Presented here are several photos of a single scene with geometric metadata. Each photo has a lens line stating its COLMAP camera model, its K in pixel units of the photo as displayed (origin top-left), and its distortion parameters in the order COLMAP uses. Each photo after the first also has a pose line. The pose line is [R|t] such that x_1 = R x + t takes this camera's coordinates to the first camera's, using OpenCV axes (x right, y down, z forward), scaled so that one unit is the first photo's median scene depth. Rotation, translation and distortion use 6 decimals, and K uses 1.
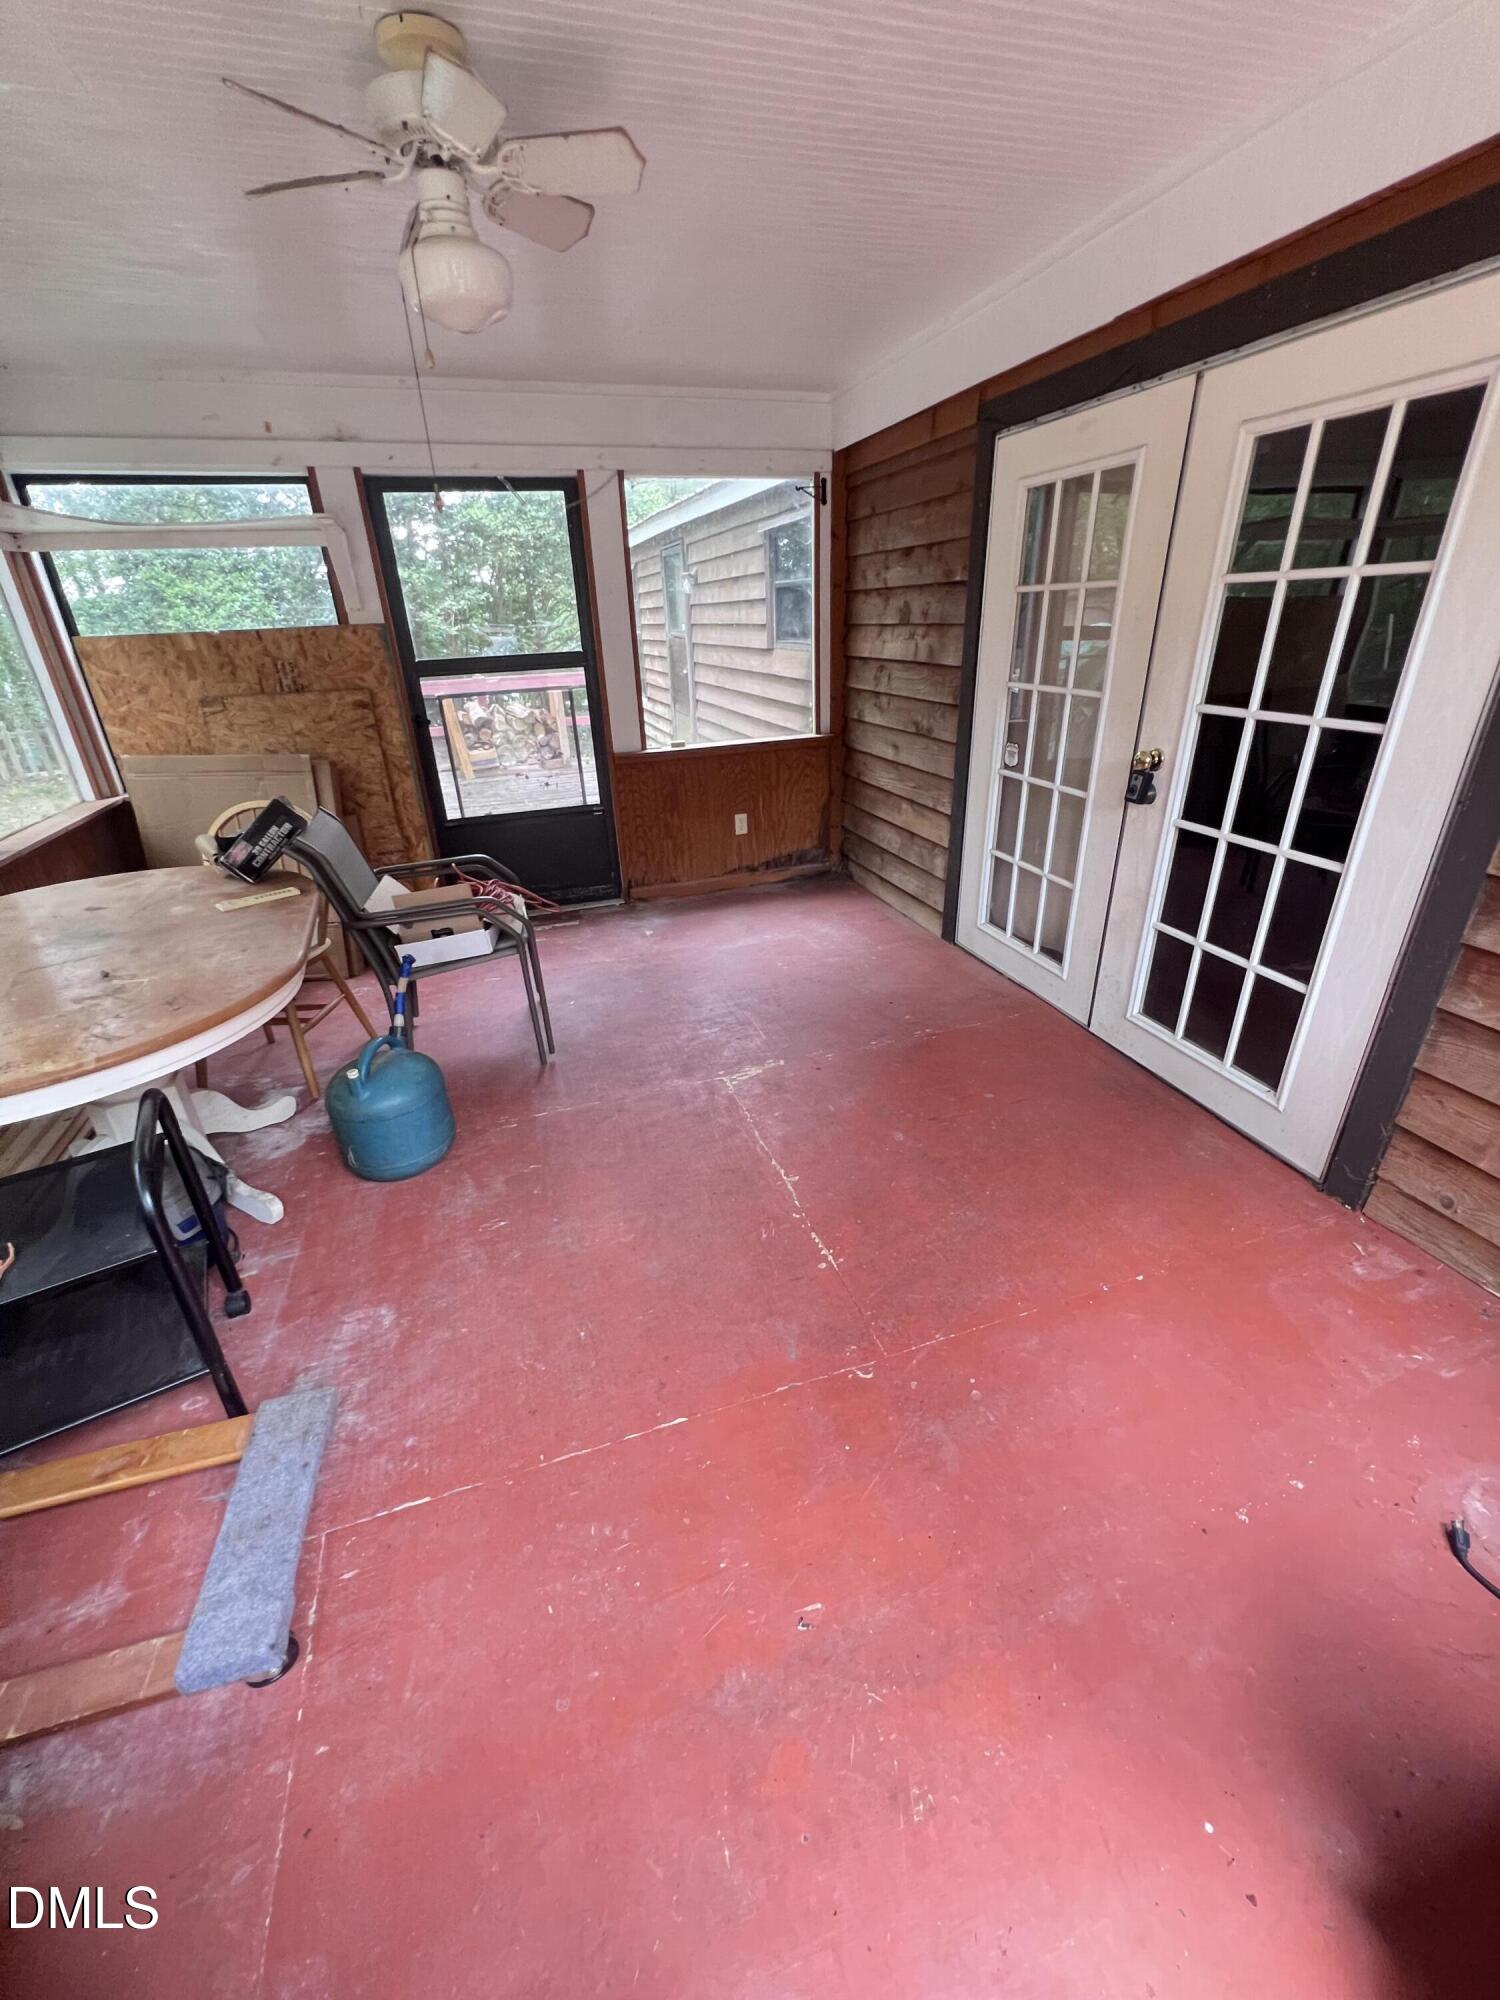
lens RADIAL K [[798.5, 0, 750.0], [0, 798.5, 1000.0], [0, 0, 1]] dist [-0.005865, 0.000351]
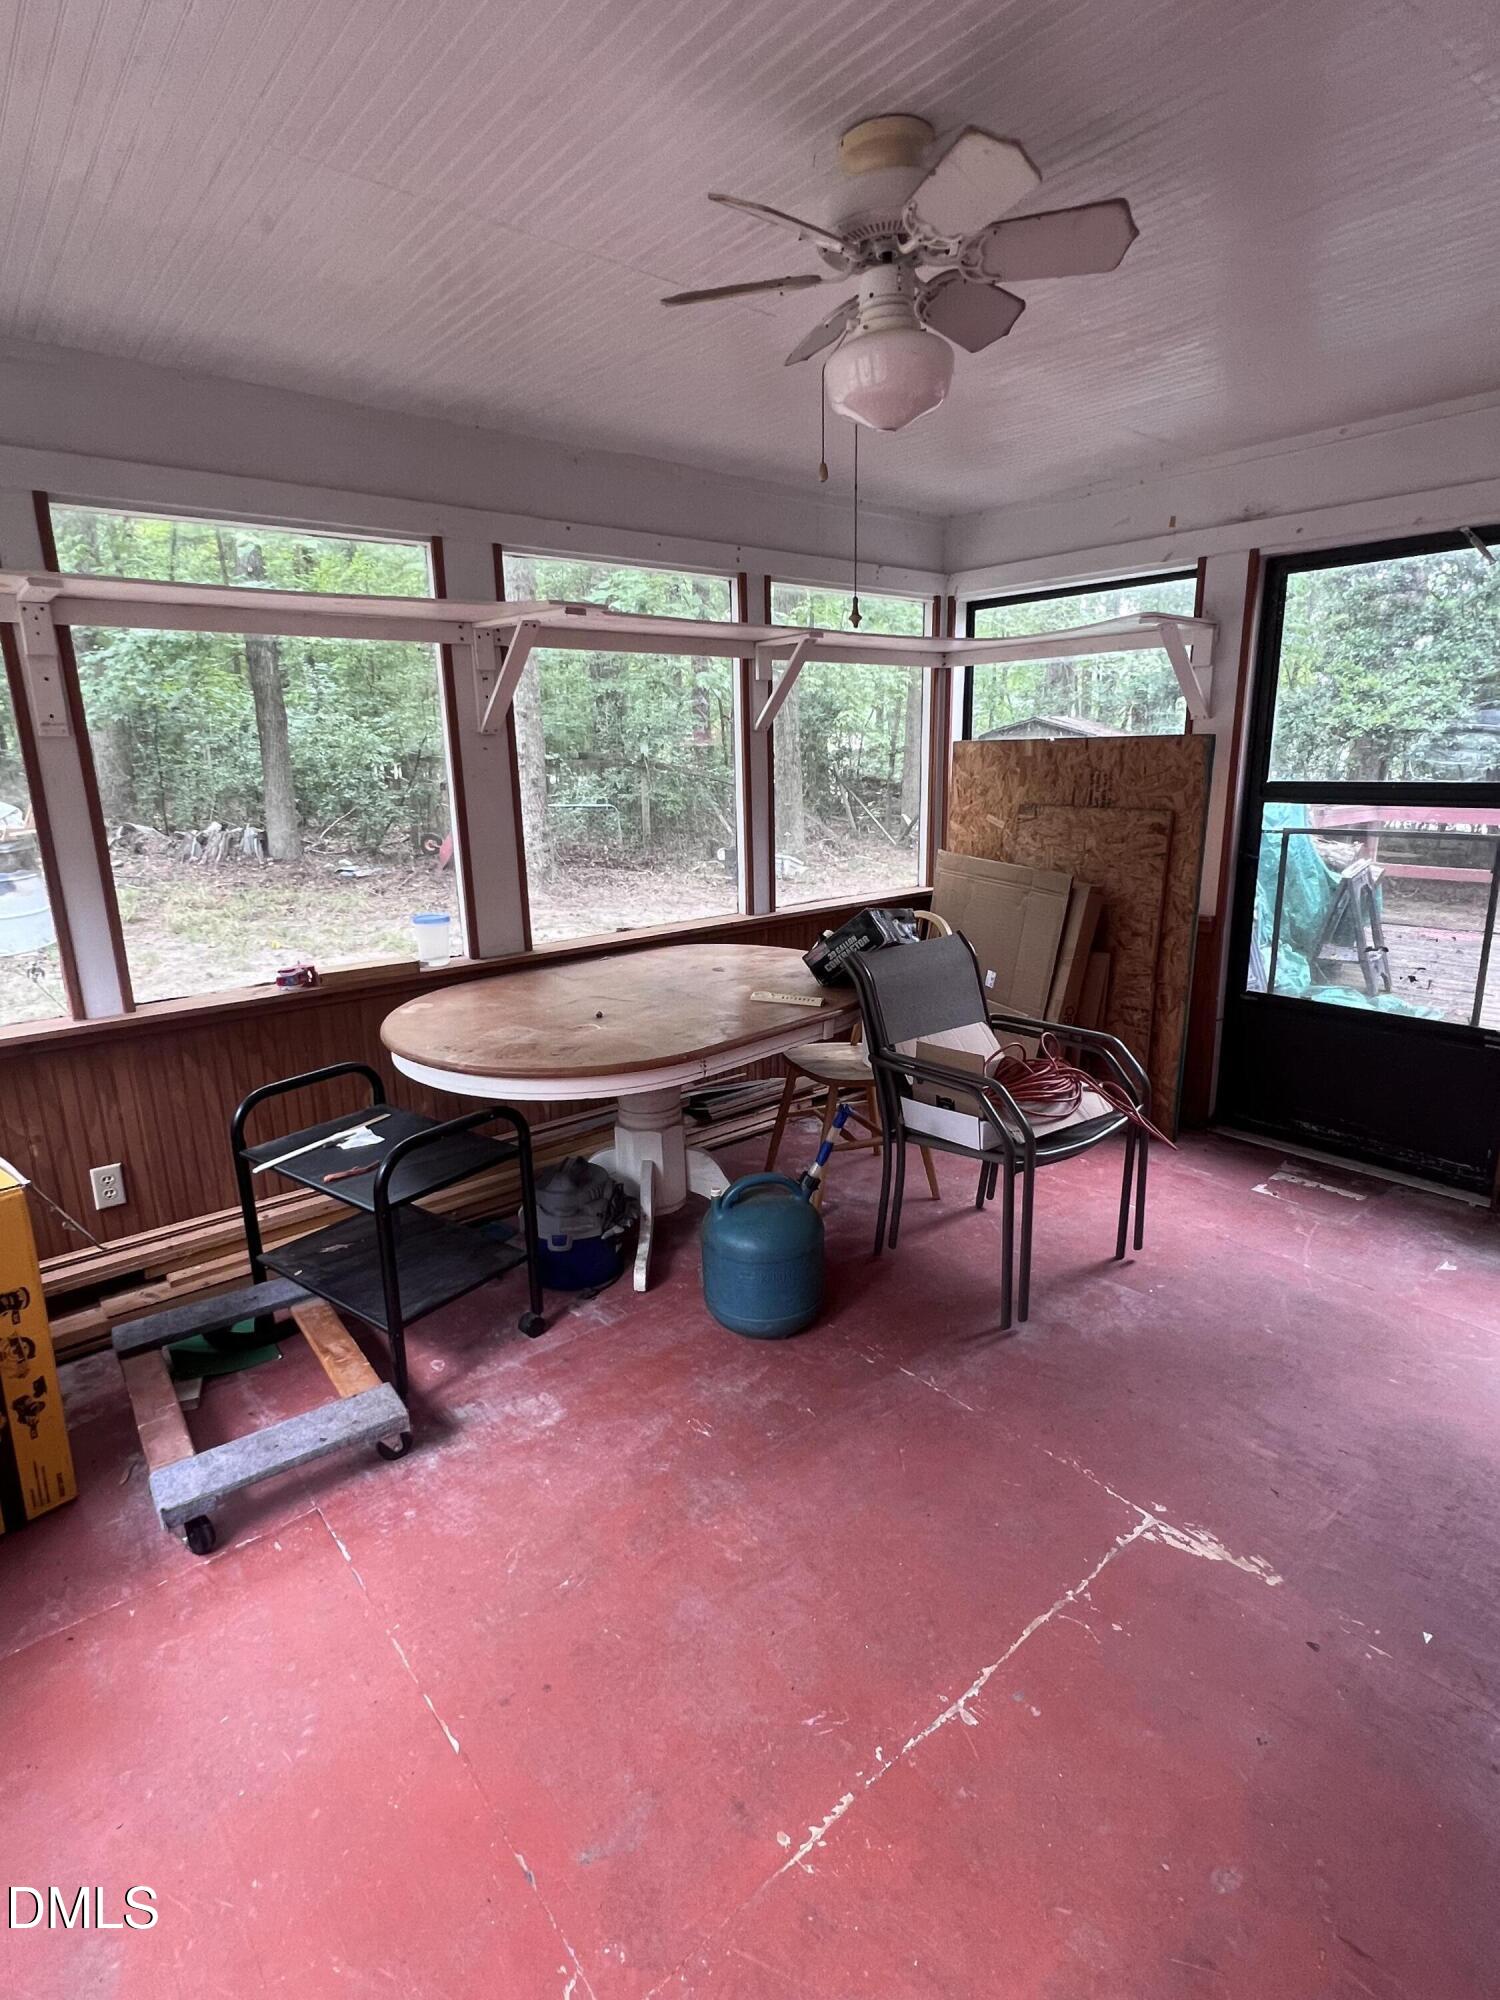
lens RADIAL K [[1009.3, 0, 750.0], [0, 1009.3, 1000.0], [0, 0, 1]] dist [-0.003677, -0.000696]
pose [[0.365527, 0.253353, -0.895657, 0.332284], [-0.398379, 0.912240, 0.095462, -0.154519], [0.841240, 0.321917, 0.434379, 0.284225]]
